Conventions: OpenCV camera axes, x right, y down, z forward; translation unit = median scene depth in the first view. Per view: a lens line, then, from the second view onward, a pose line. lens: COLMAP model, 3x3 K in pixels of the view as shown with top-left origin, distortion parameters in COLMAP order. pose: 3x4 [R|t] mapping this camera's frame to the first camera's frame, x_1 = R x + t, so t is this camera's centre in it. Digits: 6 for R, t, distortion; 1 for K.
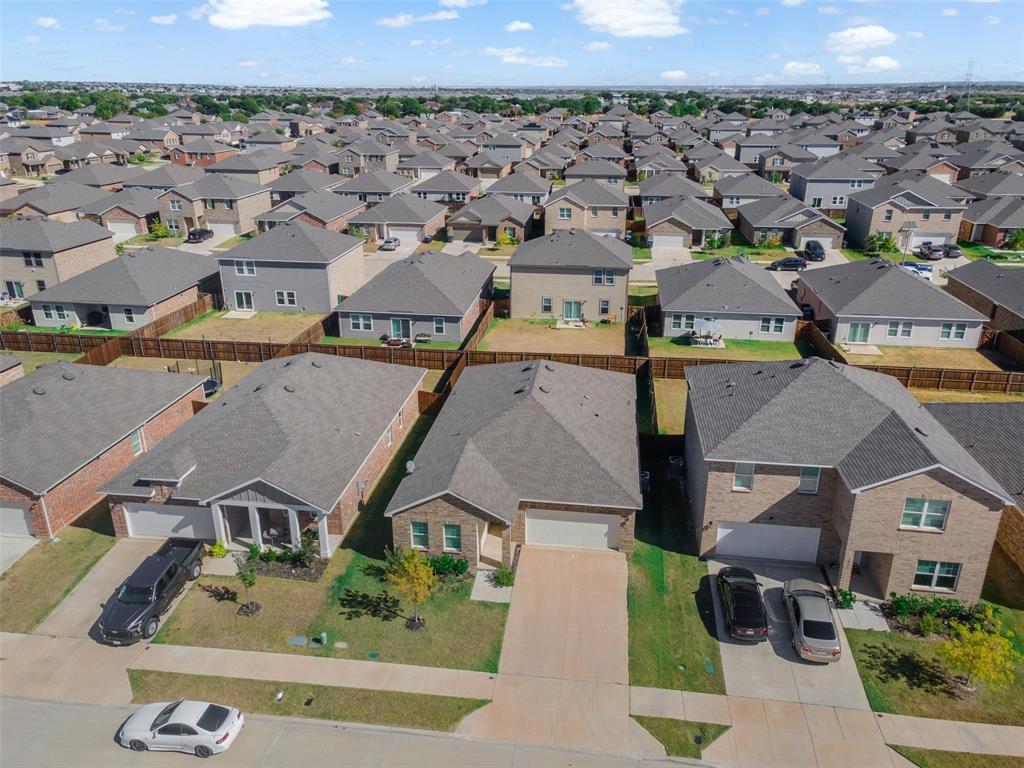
lens RADIAL K [[754.8, 0, 512.0], [0, 754.8, 384.0], [0, 0, 1]] dist [0.032796, 0.007972]
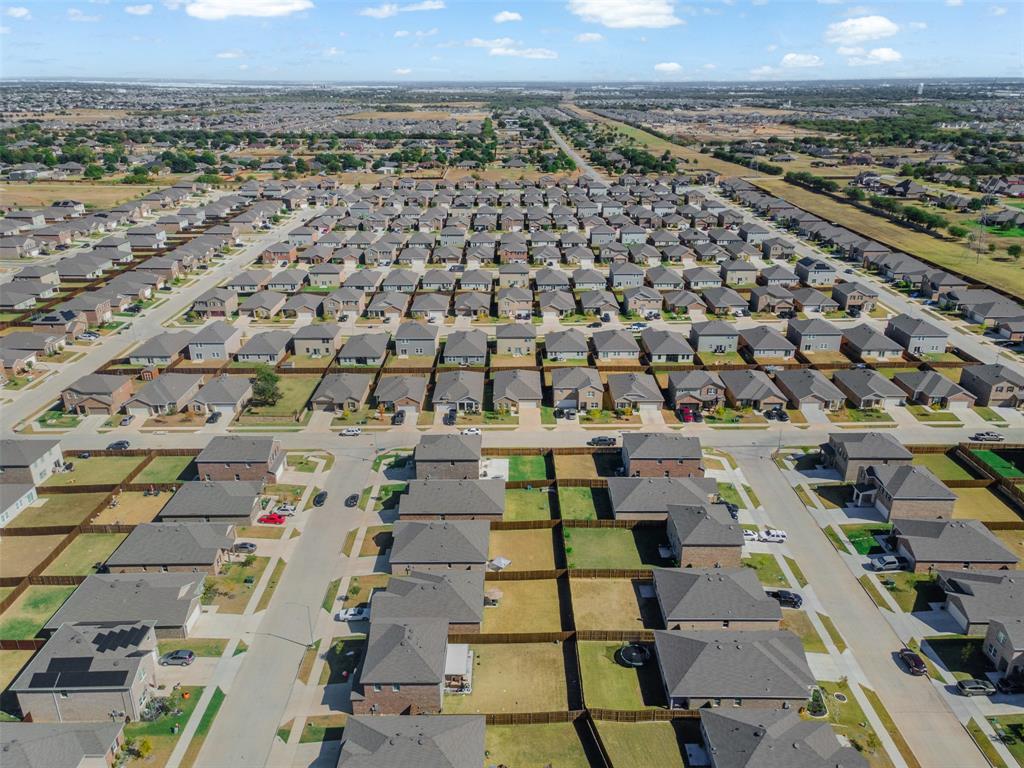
lens RADIAL K [[763.2, 0, 512.0], [0, 763.2, 384.0], [0, 0, 1]] dist [0.010715, 0.065109]
pose [[0.990523, -0.051689, 0.127251, -0.616579], [0.050821, 0.998657, 0.010061, 0.005703], [-0.127600, -0.003498, 0.991820, -3.692539]]
